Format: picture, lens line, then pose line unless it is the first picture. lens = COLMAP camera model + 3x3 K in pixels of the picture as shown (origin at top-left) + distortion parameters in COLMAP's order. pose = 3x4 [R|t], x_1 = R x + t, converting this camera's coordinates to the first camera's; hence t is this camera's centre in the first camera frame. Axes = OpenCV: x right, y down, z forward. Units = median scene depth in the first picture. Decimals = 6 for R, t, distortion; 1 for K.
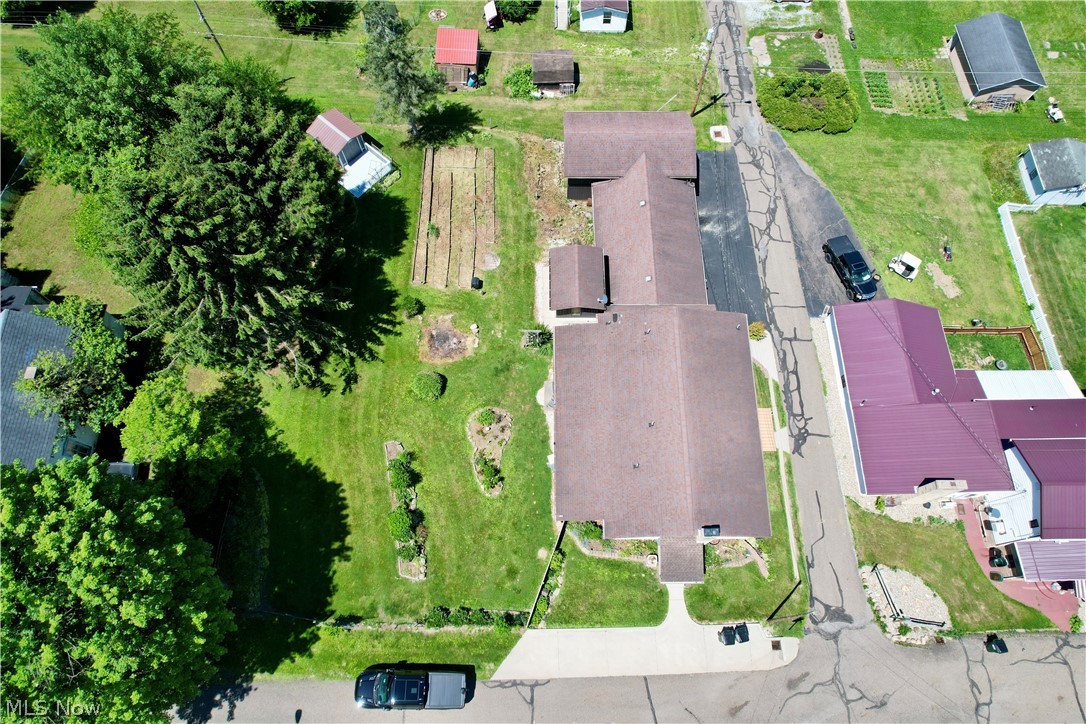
lens RADIAL K [[691.0, 0, 545.9], [0, 691.0, 363.5], [0, 0, 1]] dist [-0.060397, 0.052027]
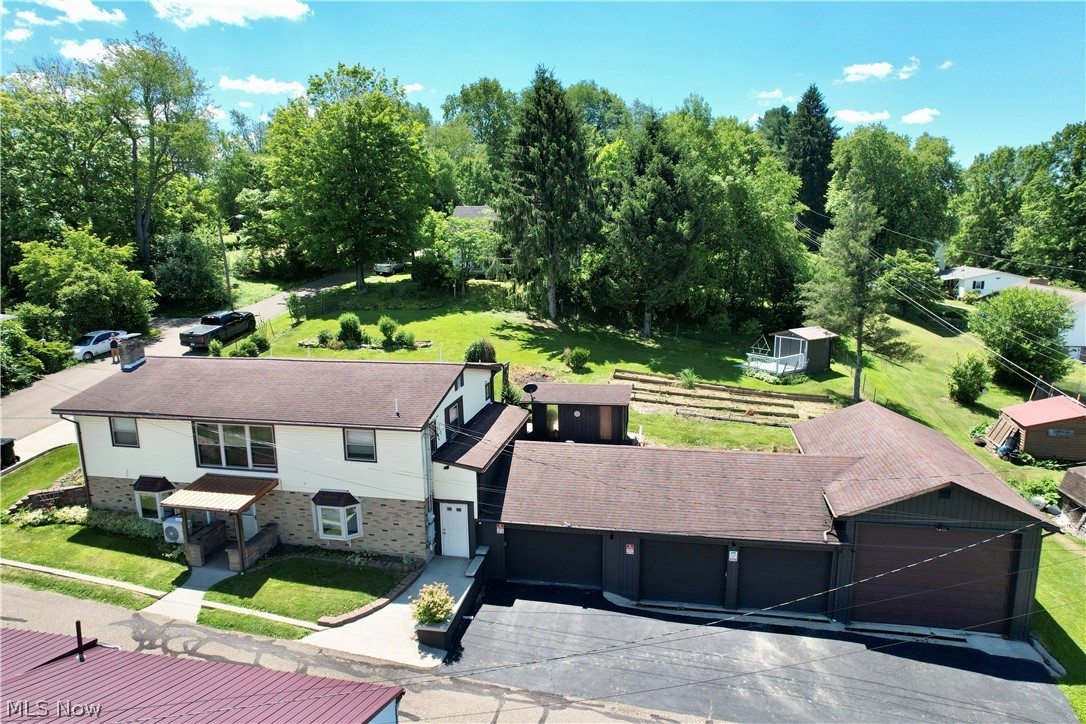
lens RADIAL K [[691.0, 0, 541.7], [0, 691.0, 362.9], [0, 0, 1]] dist [-0.060397, 0.052027]
pose [[-0.203784, 0.189199, -0.960560, 0.710558], [-0.907229, 0.332286, 0.257919, -0.280752], [0.367978, 0.924008, 0.103932, 0.914660]]
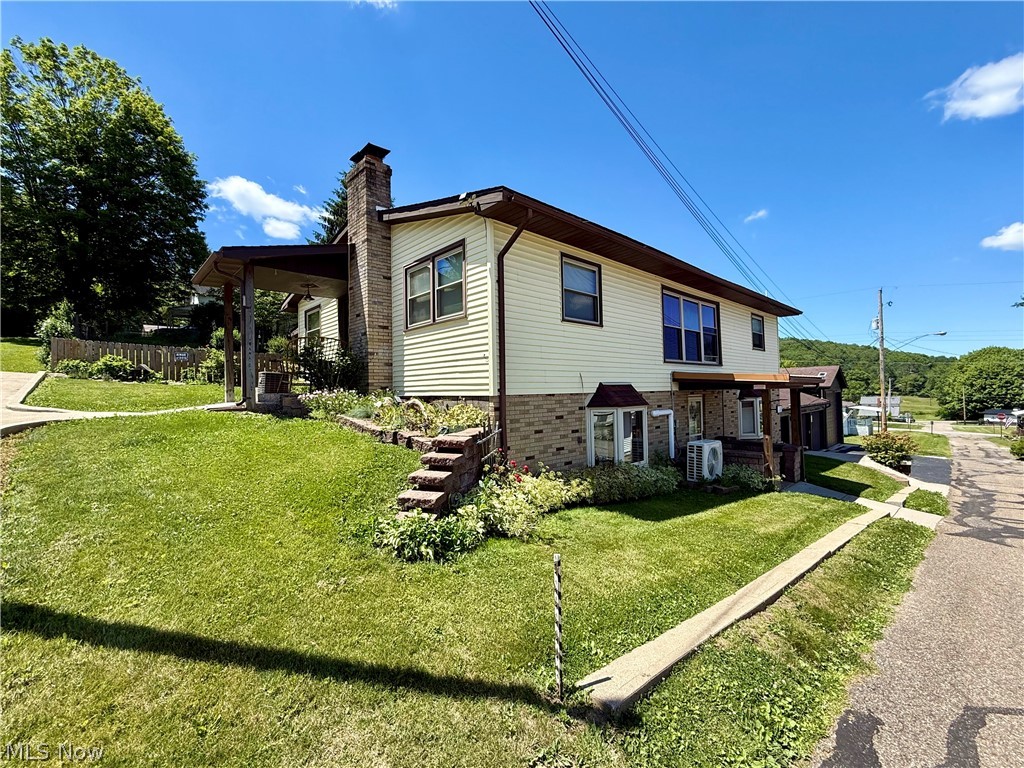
lens RADIAL K [[435.1, 0, 509.2], [0, 435.1, 388.9], [0, 0, 1]] dist [0.001559, 0.000980]
pose [[0.683448, -0.022242, -0.729660, 0.373279], [-0.672118, 0.370894, -0.640855, 0.319615], [0.284881, 0.928409, 0.238537, 0.885737]]
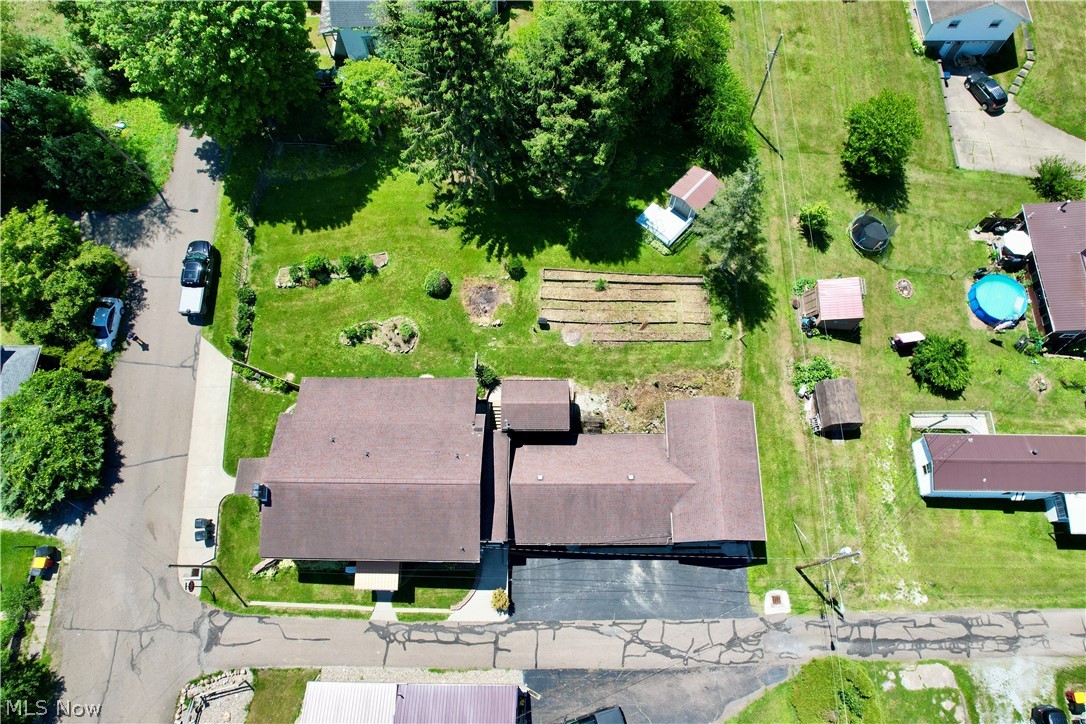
lens RADIAL K [[691.0, 0, 540.6], [0, 691.0, 368.0], [0, 0, 1]] dist [-0.060397, 0.052027]
pose [[-0.011612, 0.933941, -0.357238, 0.372984], [-0.923860, 0.126661, 0.361164, -0.525052], [0.382554, 0.334232, 0.861360, 0.099179]]
